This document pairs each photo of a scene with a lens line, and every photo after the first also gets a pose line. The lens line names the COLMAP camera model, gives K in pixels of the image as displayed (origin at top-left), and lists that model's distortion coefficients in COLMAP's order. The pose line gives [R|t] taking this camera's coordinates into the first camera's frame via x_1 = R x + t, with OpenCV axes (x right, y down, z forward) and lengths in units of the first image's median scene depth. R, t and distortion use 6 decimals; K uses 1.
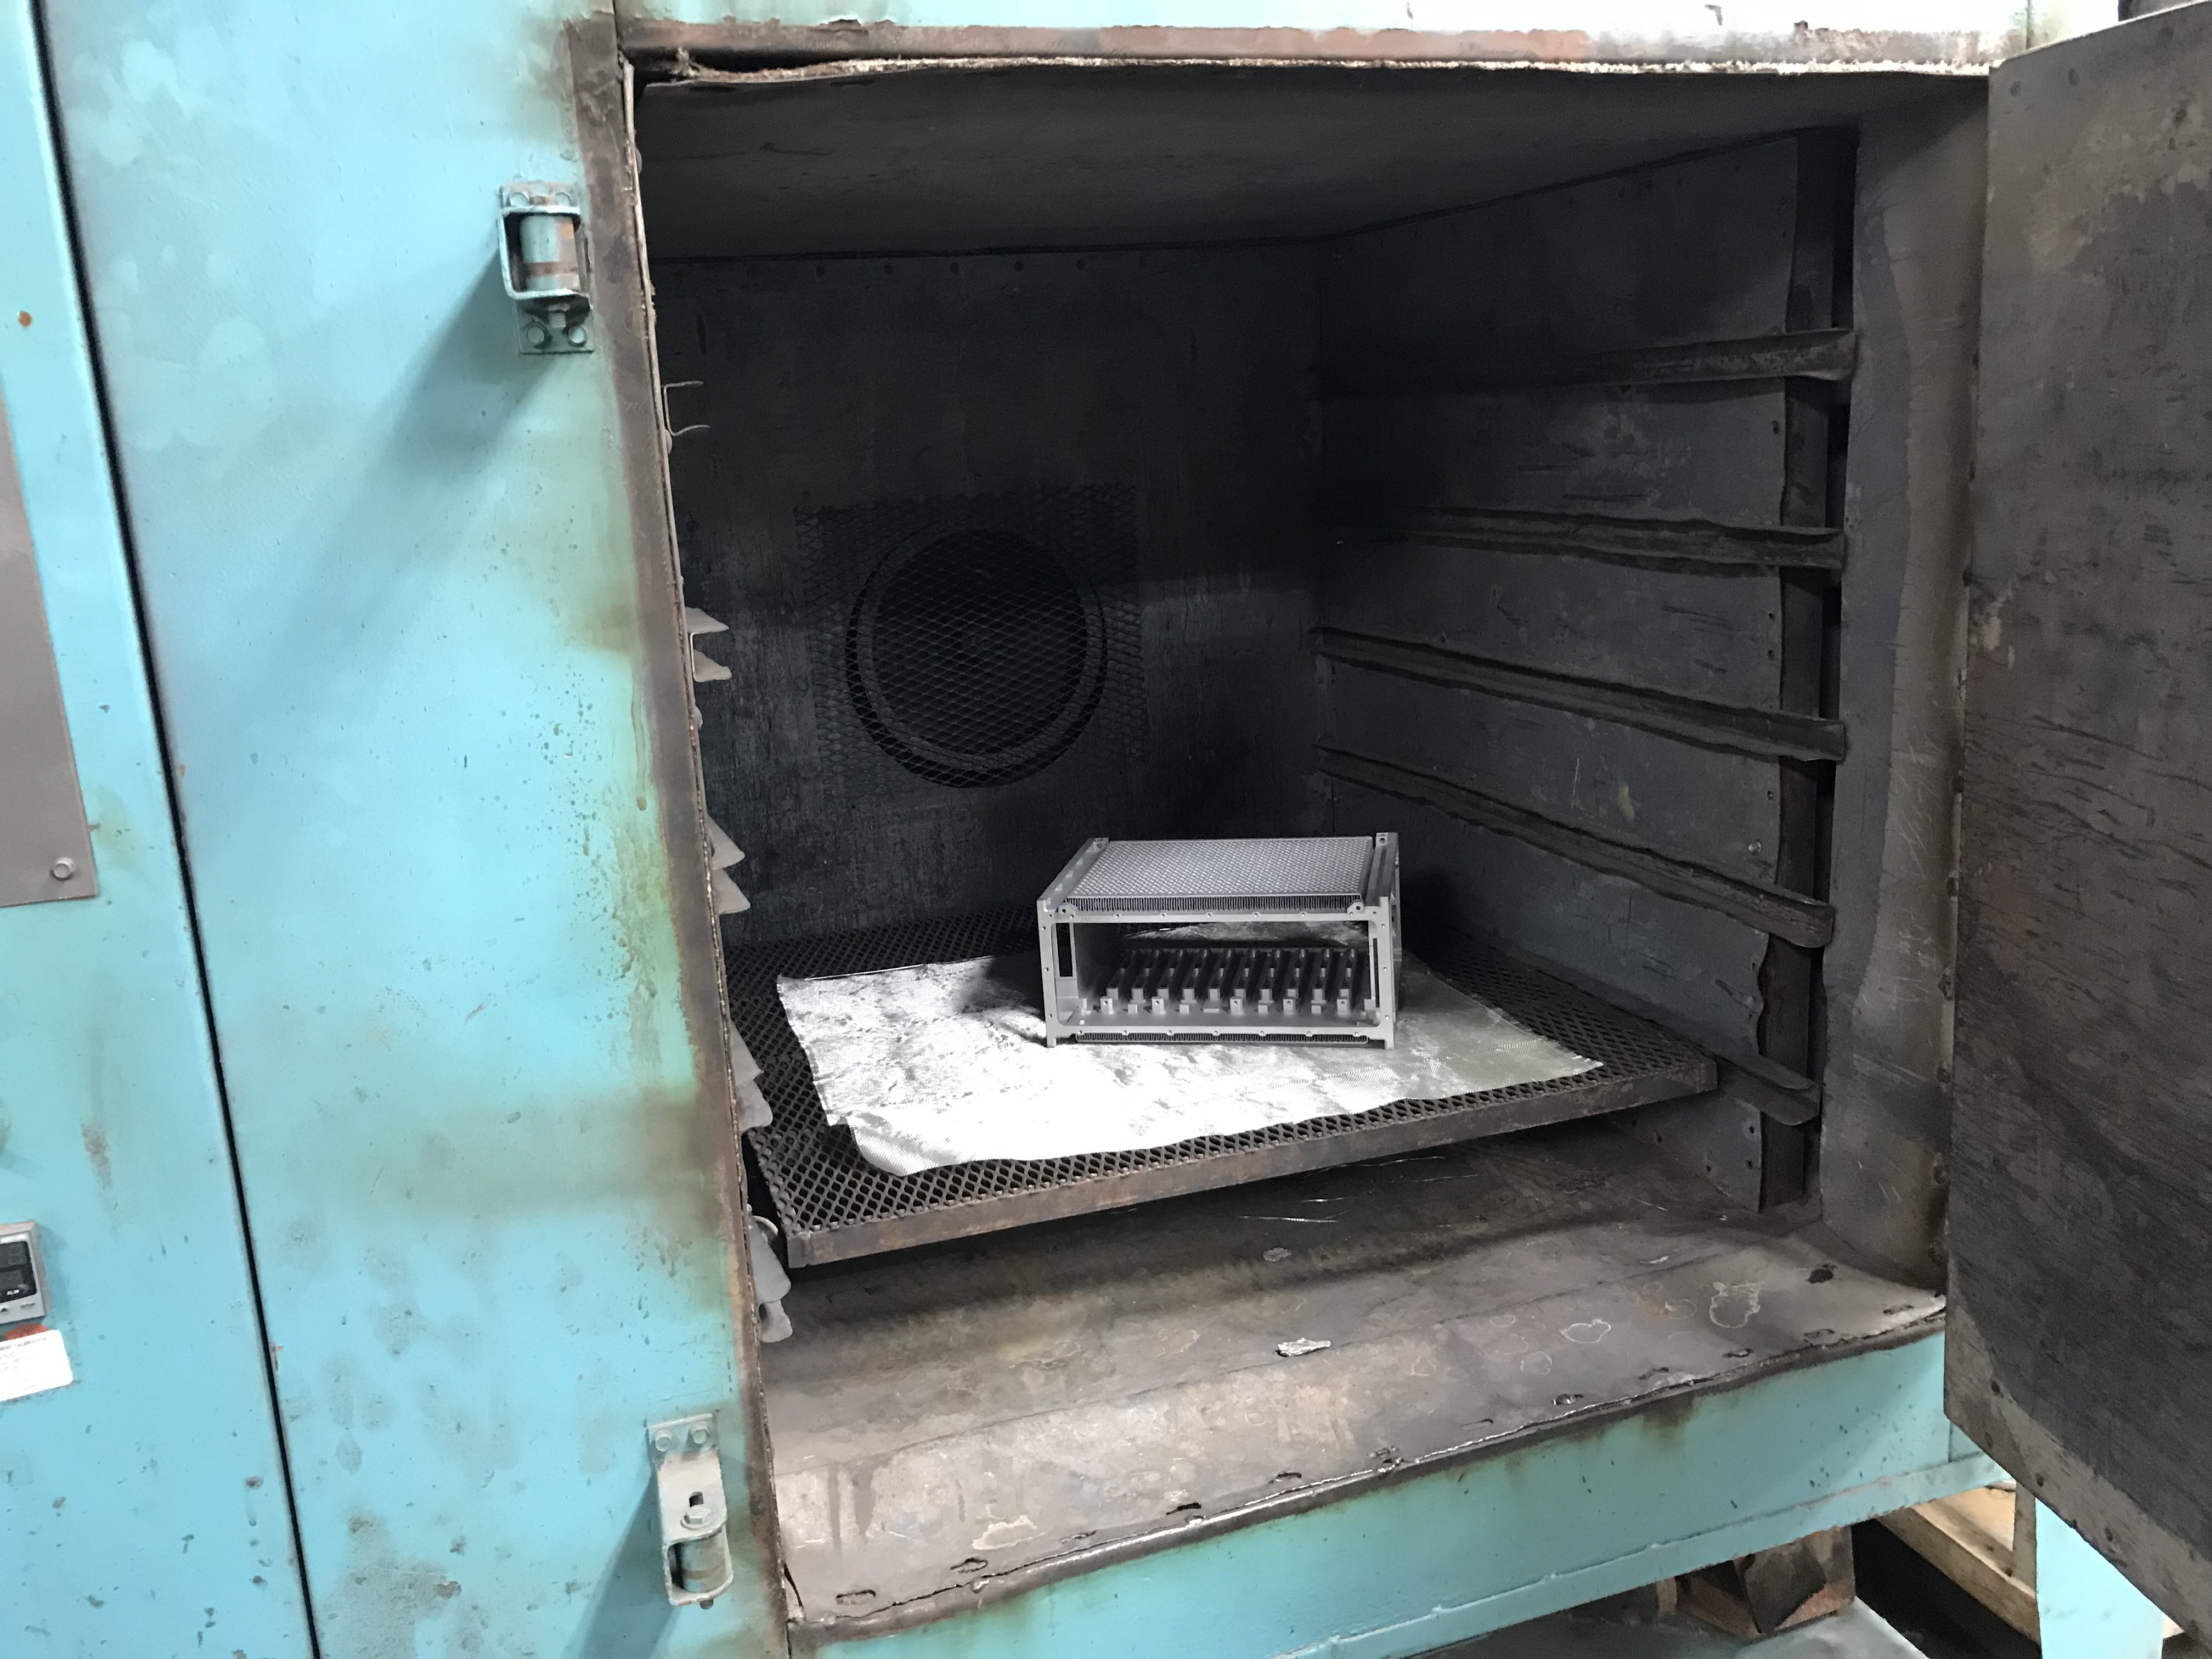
lens RADIAL K [[1931.0, 0, 1106.0], [0, 1931.0, 829.5], [0, 0, 1]] dist [0.019234, -0.001520]
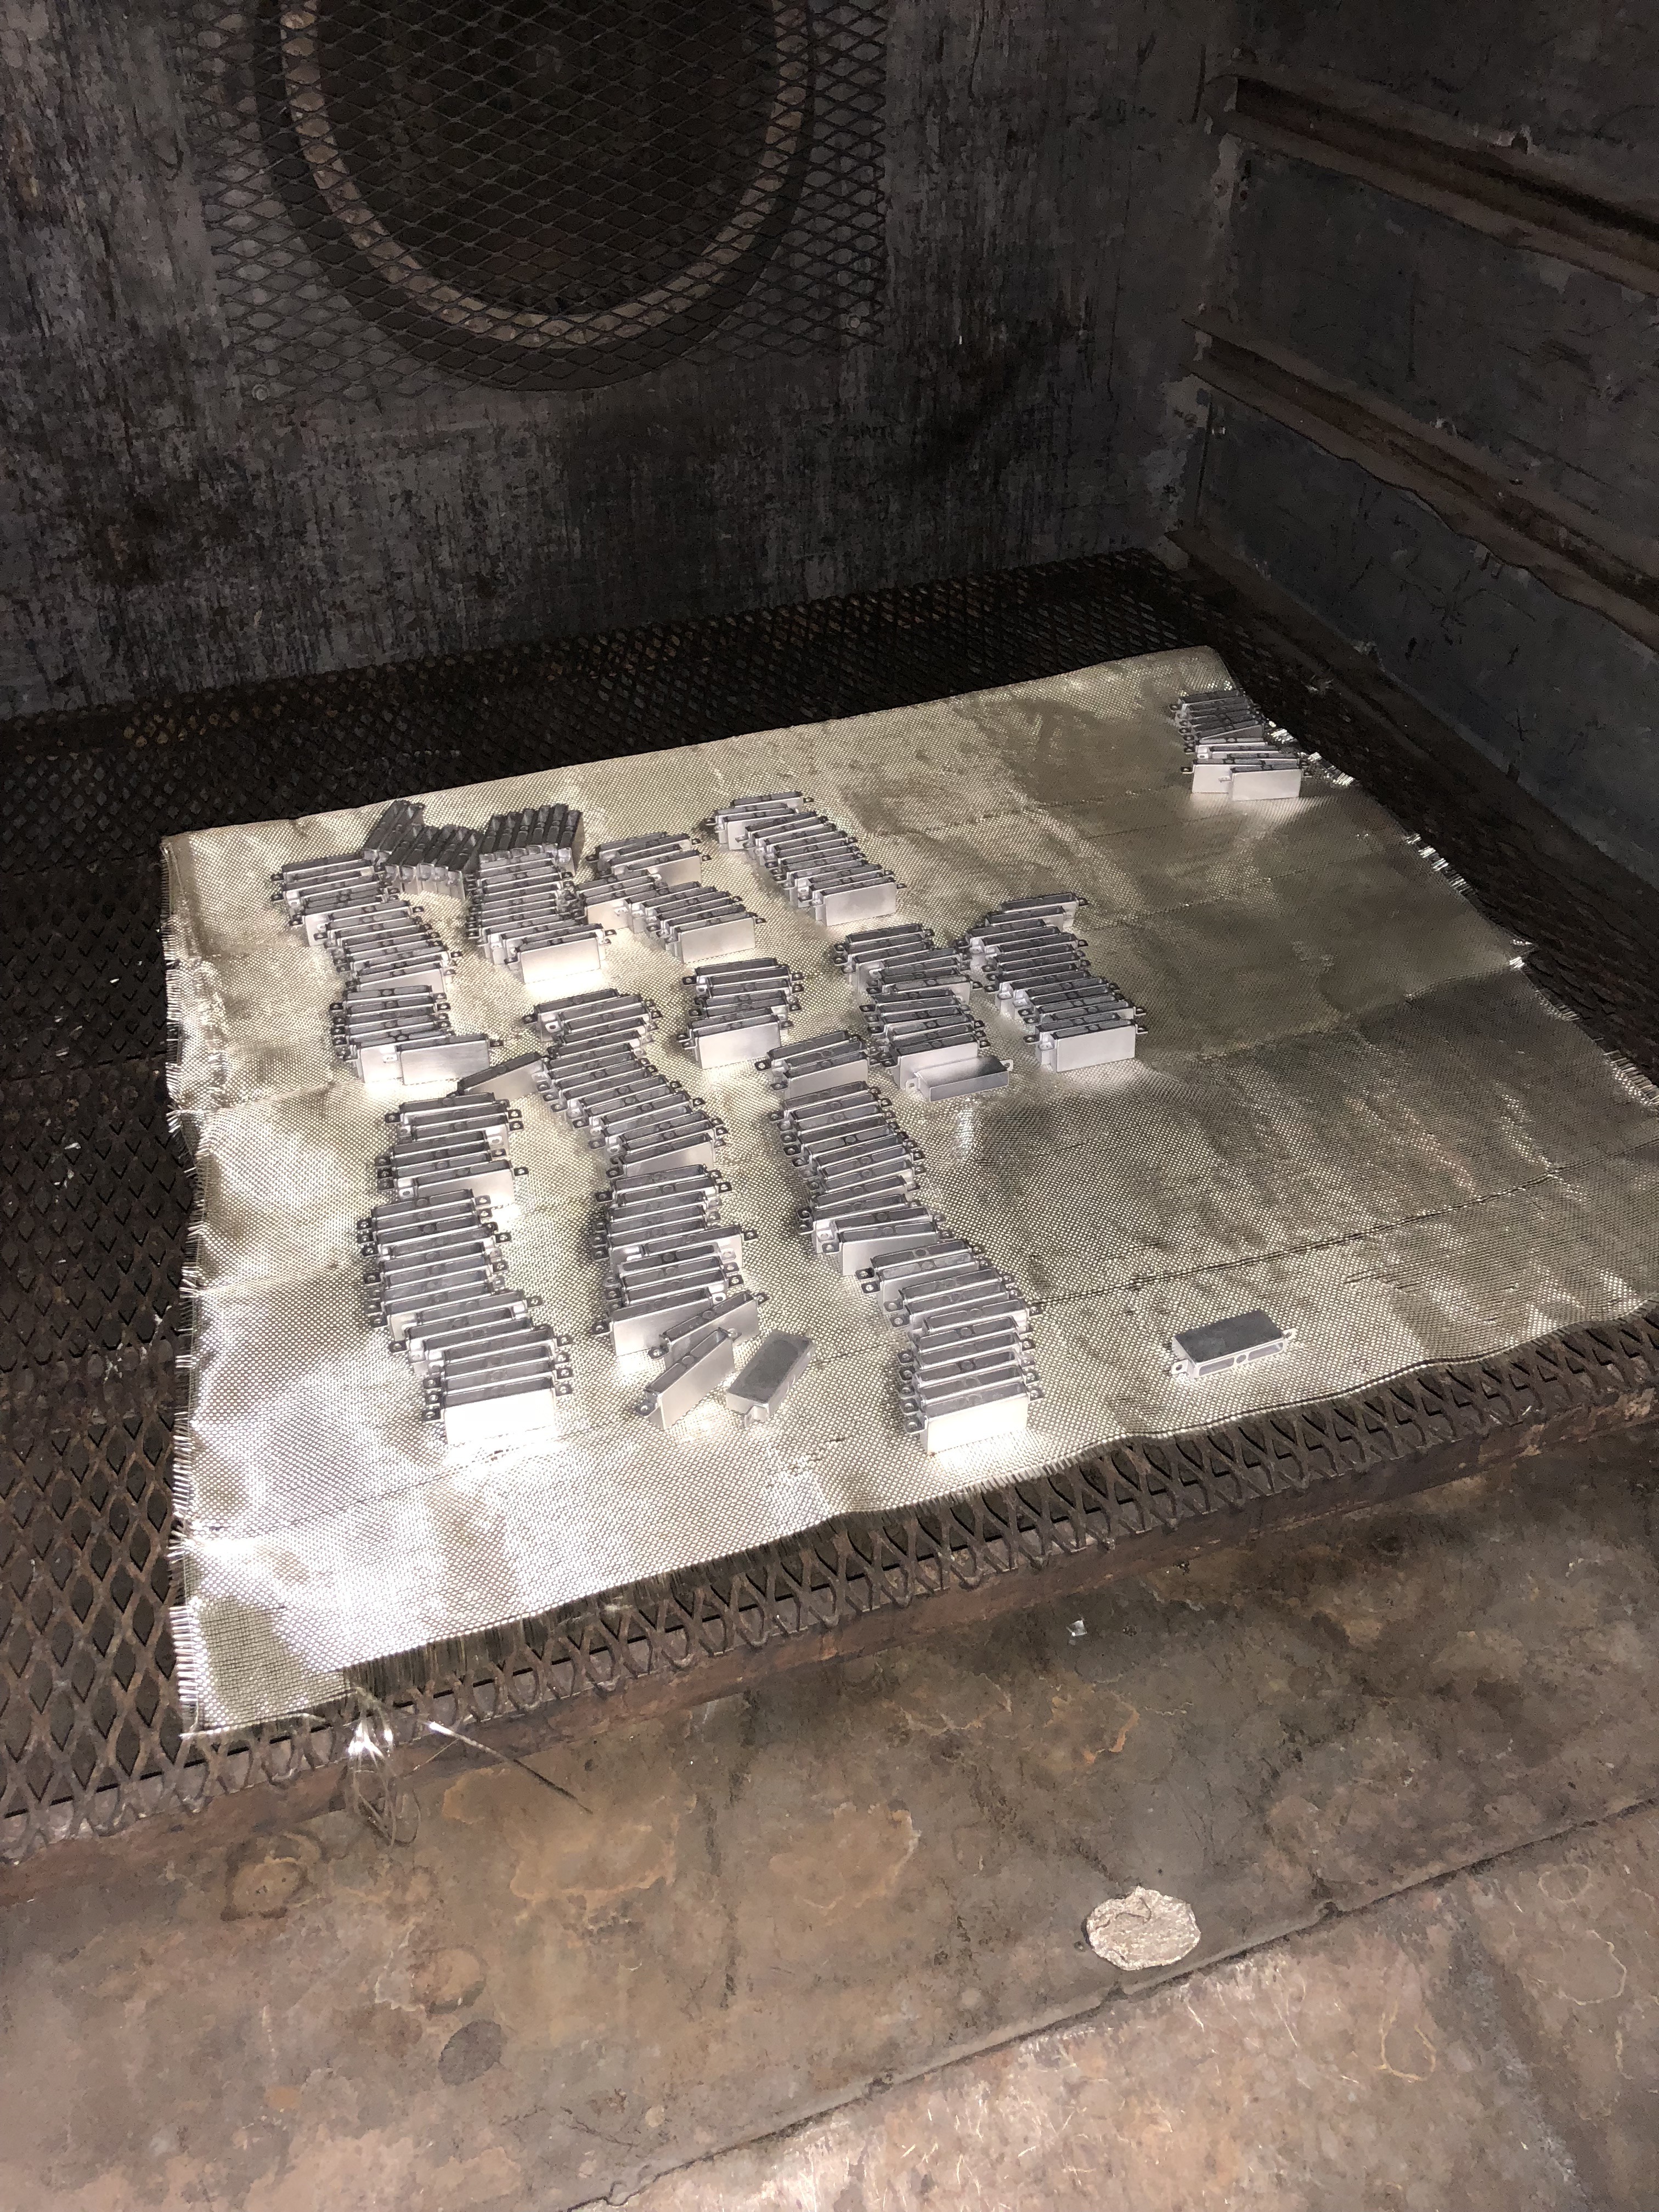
lens RADIAL K [[1782.5, 0, 825.0], [0, 1782.5, 1108.0], [0, 0, 1]] dist [-0.008074, 0.004325]
pose [[0.998037, 0.049947, 0.037772, -0.001239], [-0.061651, 0.889479, 0.452799, -0.072953], [-0.010981, -0.454239, 0.890812, 0.497374]]
